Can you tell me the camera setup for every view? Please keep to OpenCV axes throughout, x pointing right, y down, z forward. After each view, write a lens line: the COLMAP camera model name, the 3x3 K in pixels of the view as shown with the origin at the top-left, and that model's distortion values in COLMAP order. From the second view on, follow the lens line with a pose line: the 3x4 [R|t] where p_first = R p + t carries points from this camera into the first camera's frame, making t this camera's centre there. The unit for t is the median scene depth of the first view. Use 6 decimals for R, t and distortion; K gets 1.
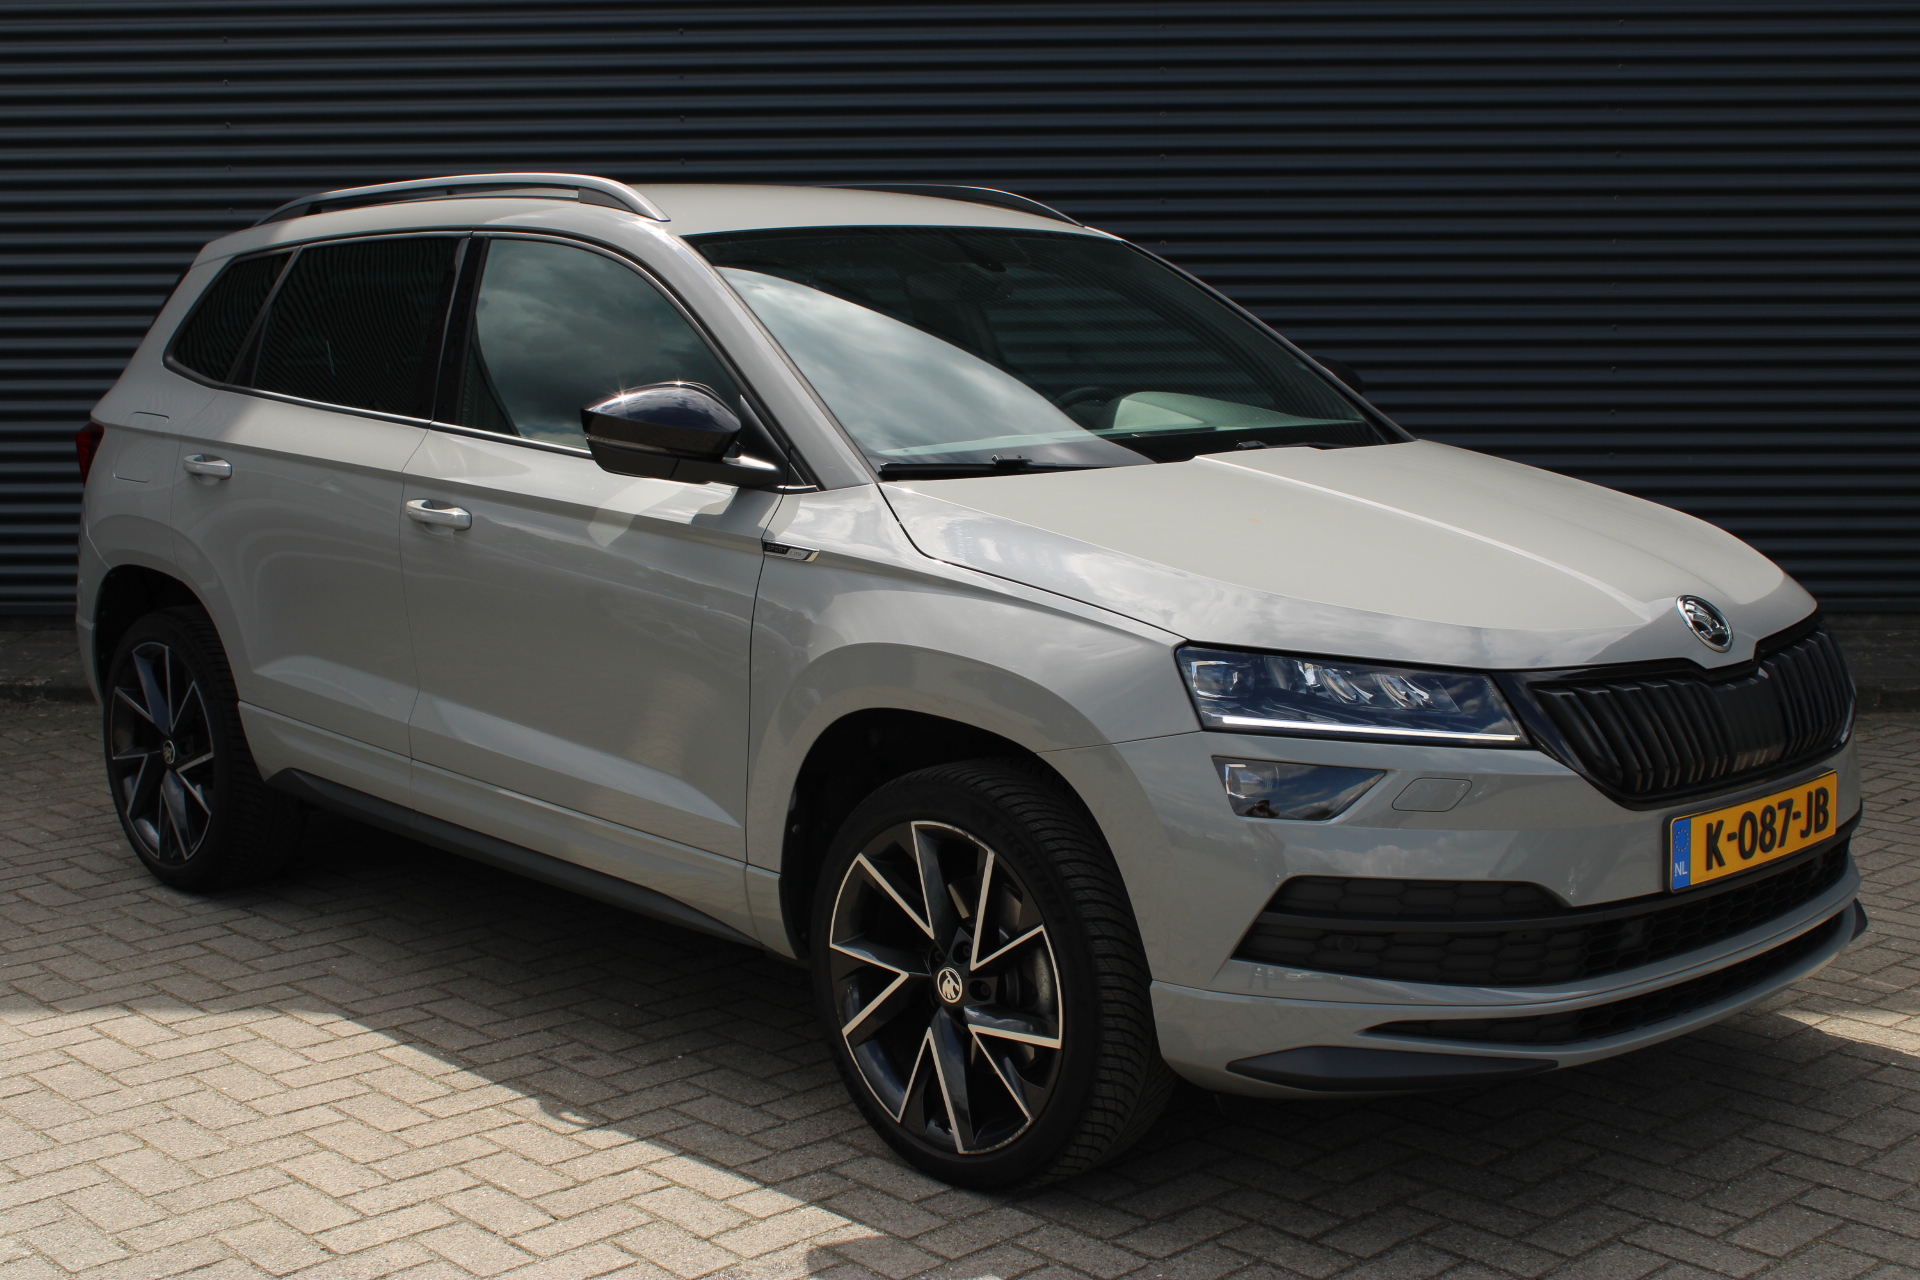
lens RADIAL K [[2474.4, 0, 960.0], [0, 2474.4, 640.0], [0, 0, 1]] dist [-0.078063, 0.127894]
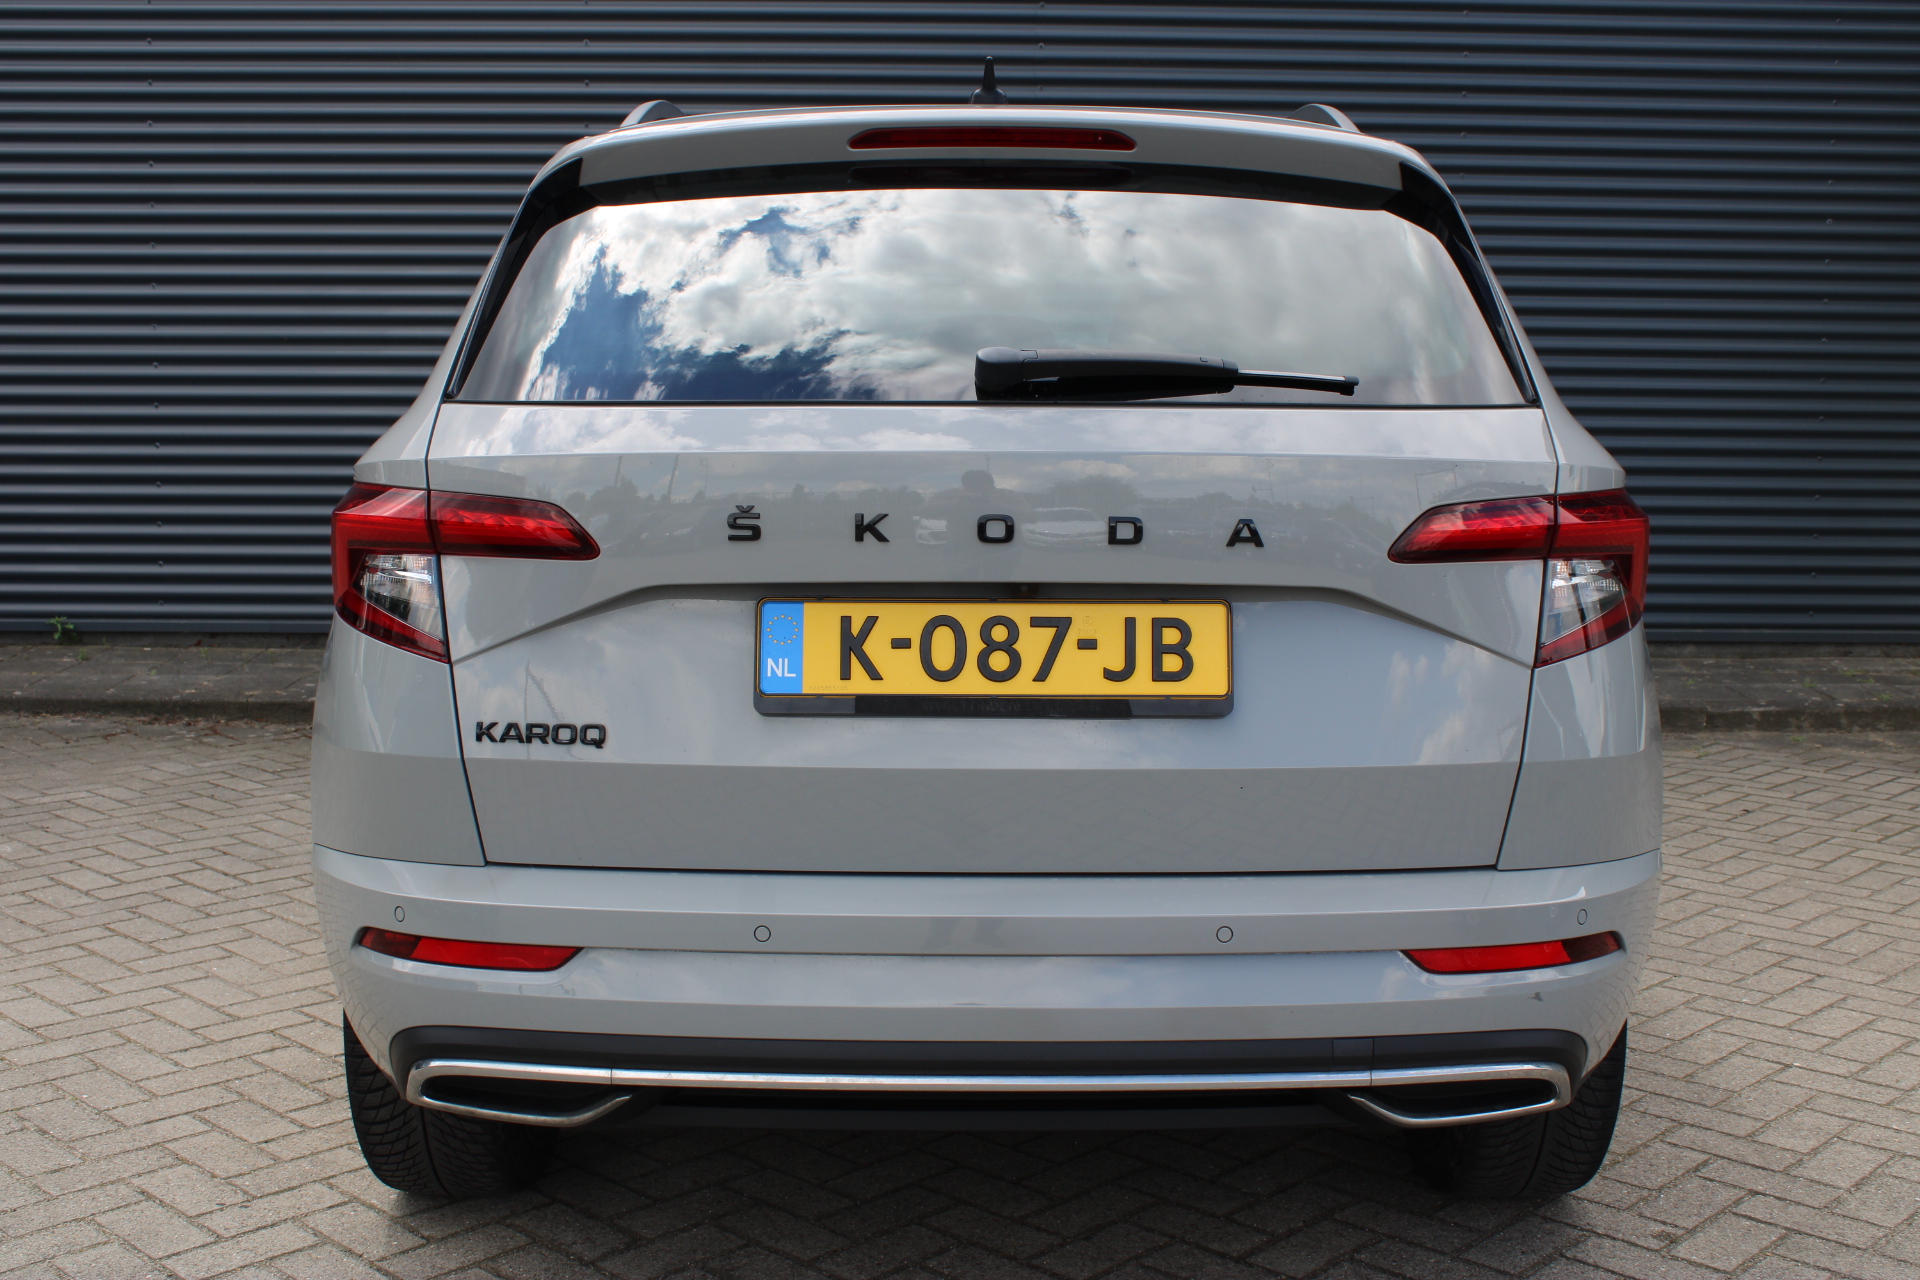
lens RADIAL K [[2158.6, 0, 967.9], [0, 2158.6, 637.7], [0, 0, 1]] dist [-0.110096, 0.146198]
pose [[0.997967, 0.008544, 0.063150, -0.012136], [-0.007076, 0.999700, -0.023445, 0.022702], [-0.063332, 0.022951, 0.997729, 0.159477]]
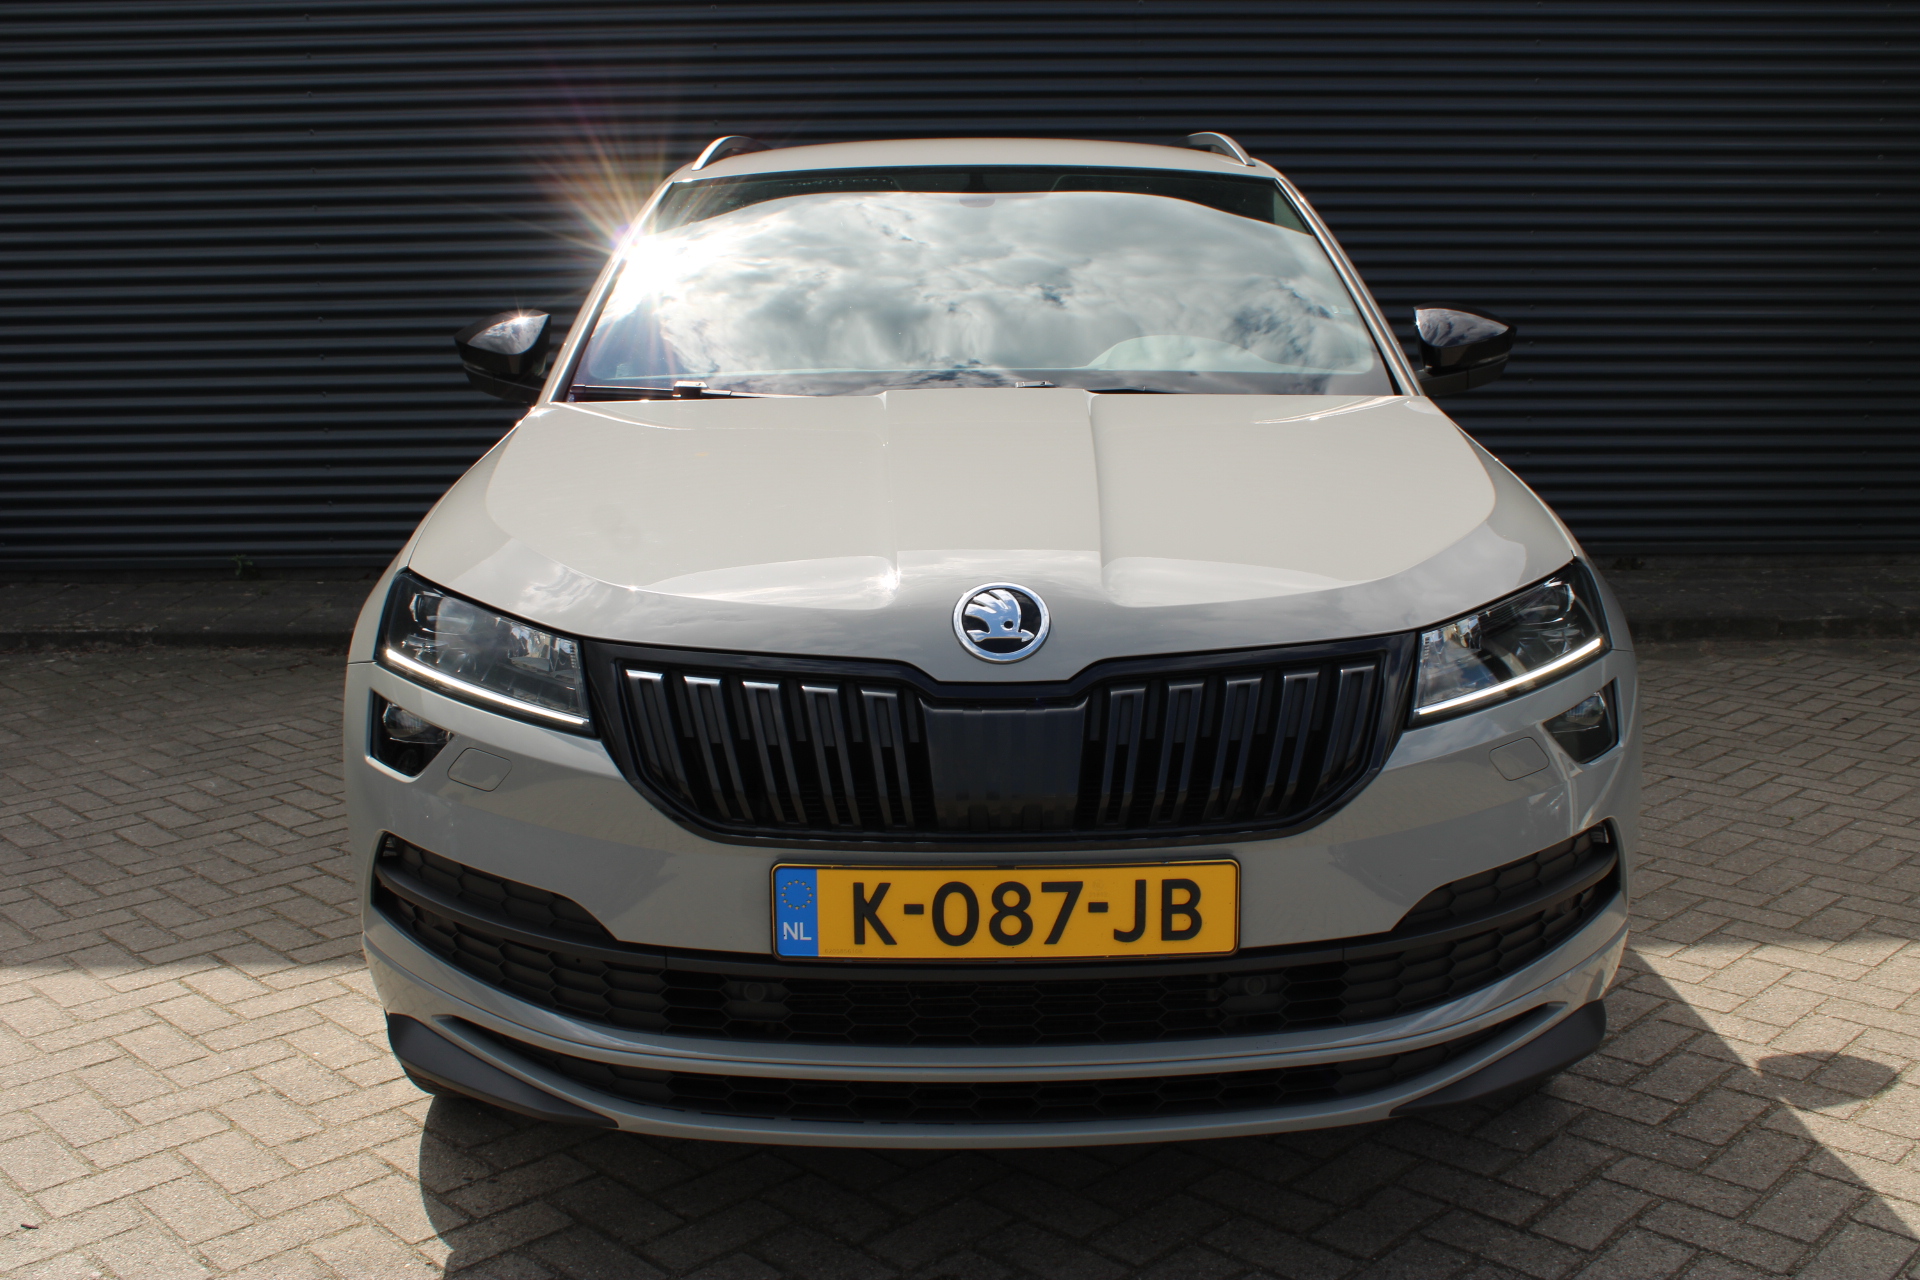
lens RADIAL K [[1883.2, 0, 960.0], [0, 1883.2, 640.0], [0, 0, 1]] dist [-0.146976, 0.155430]
pose [[0.999081, -0.009948, 0.041699, -0.079207], [0.008761, 0.999554, 0.028547, 0.003251], [-0.041964, -0.028156, 0.998722, 0.283561]]
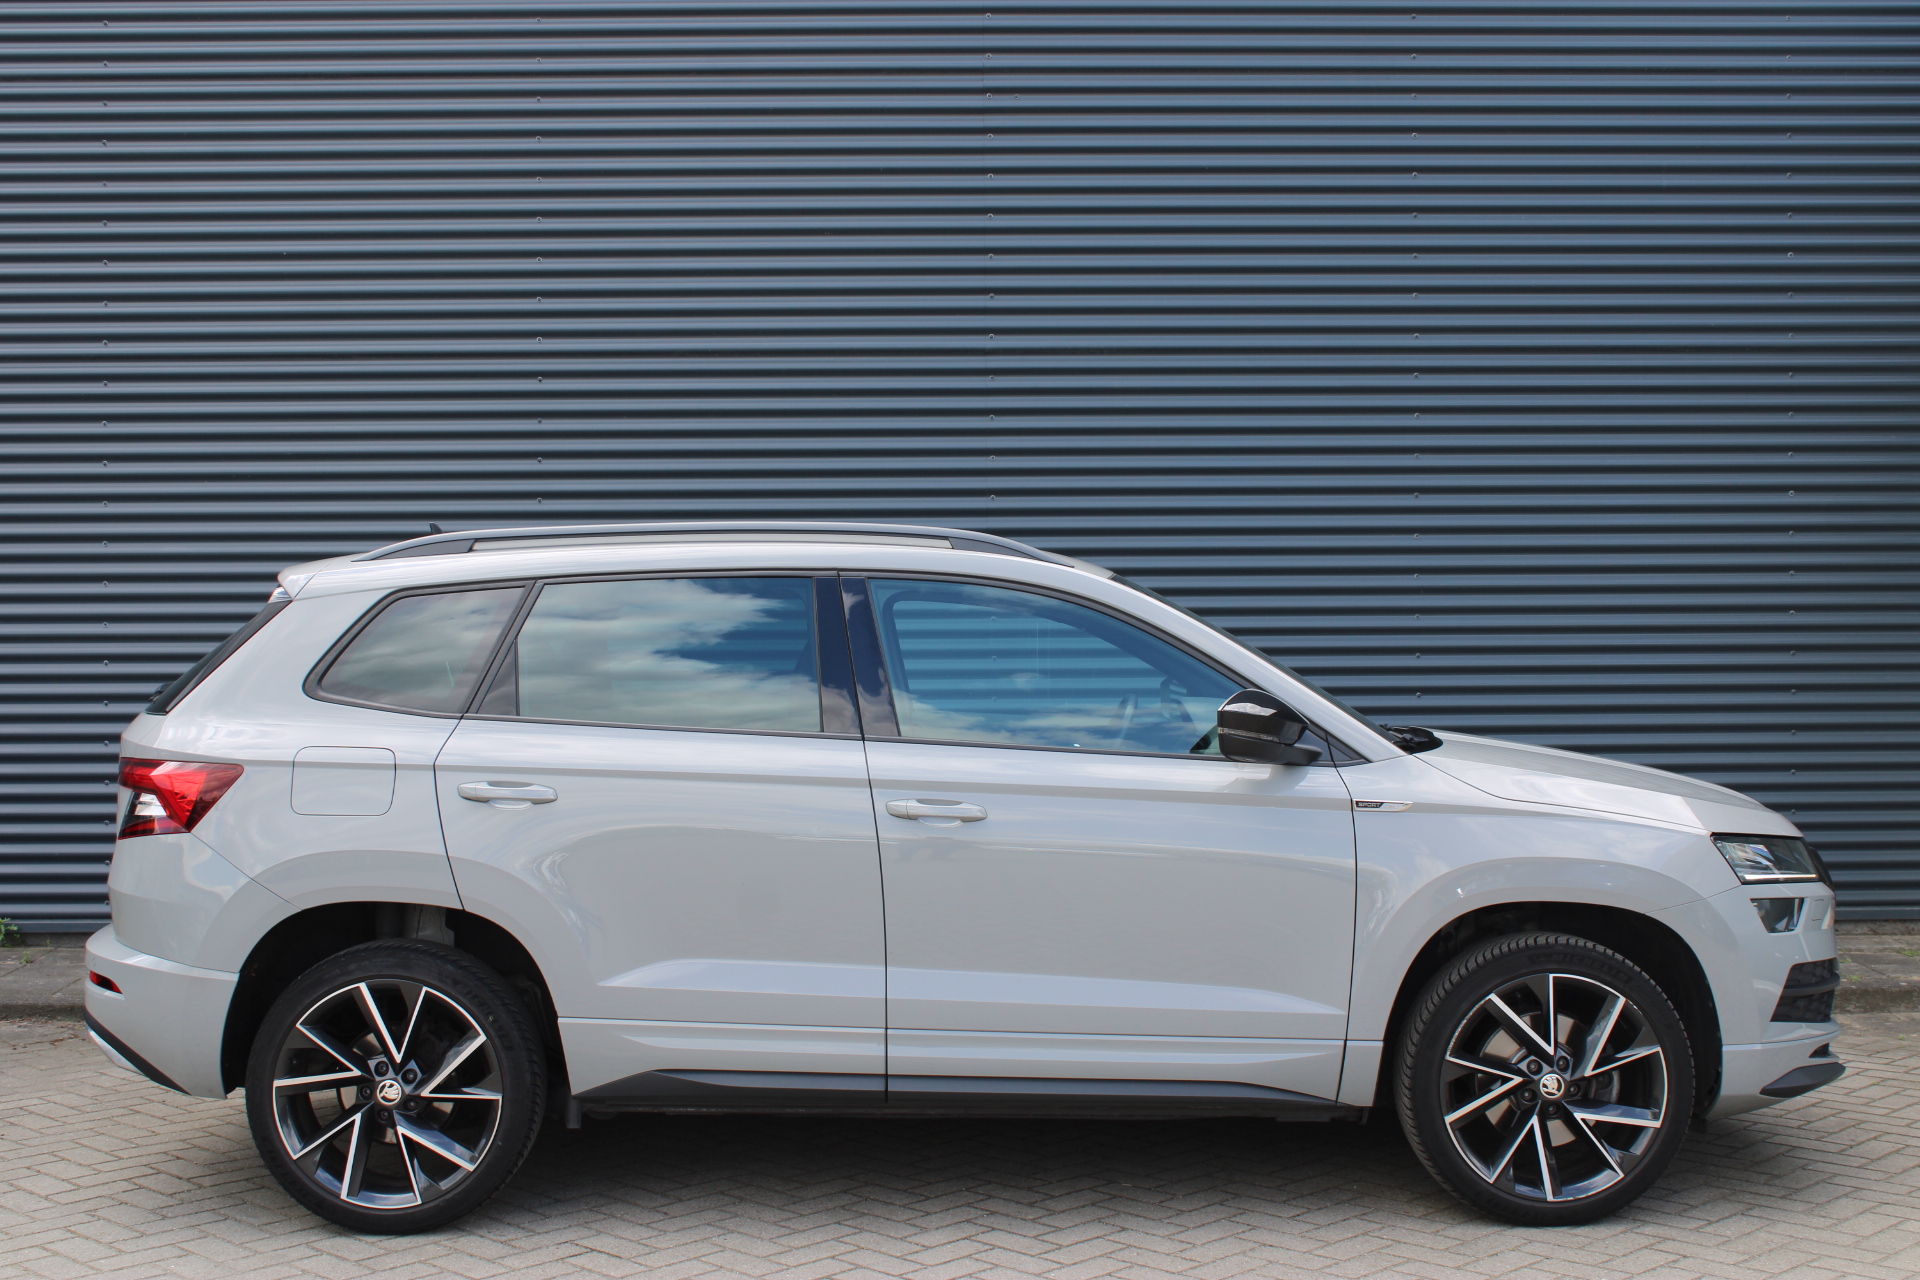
lens RADIAL K [[2466.1, 0, 971.6], [0, 2466.1, 650.2], [0, 0, 1]] dist [-0.067780, 0.124651]
pose [[0.998684, 0.000637, 0.051274, 0.037175], [0.005817, 0.992061, -0.125623, 0.006860], [-0.050947, 0.125756, 0.990752, -0.095426]]
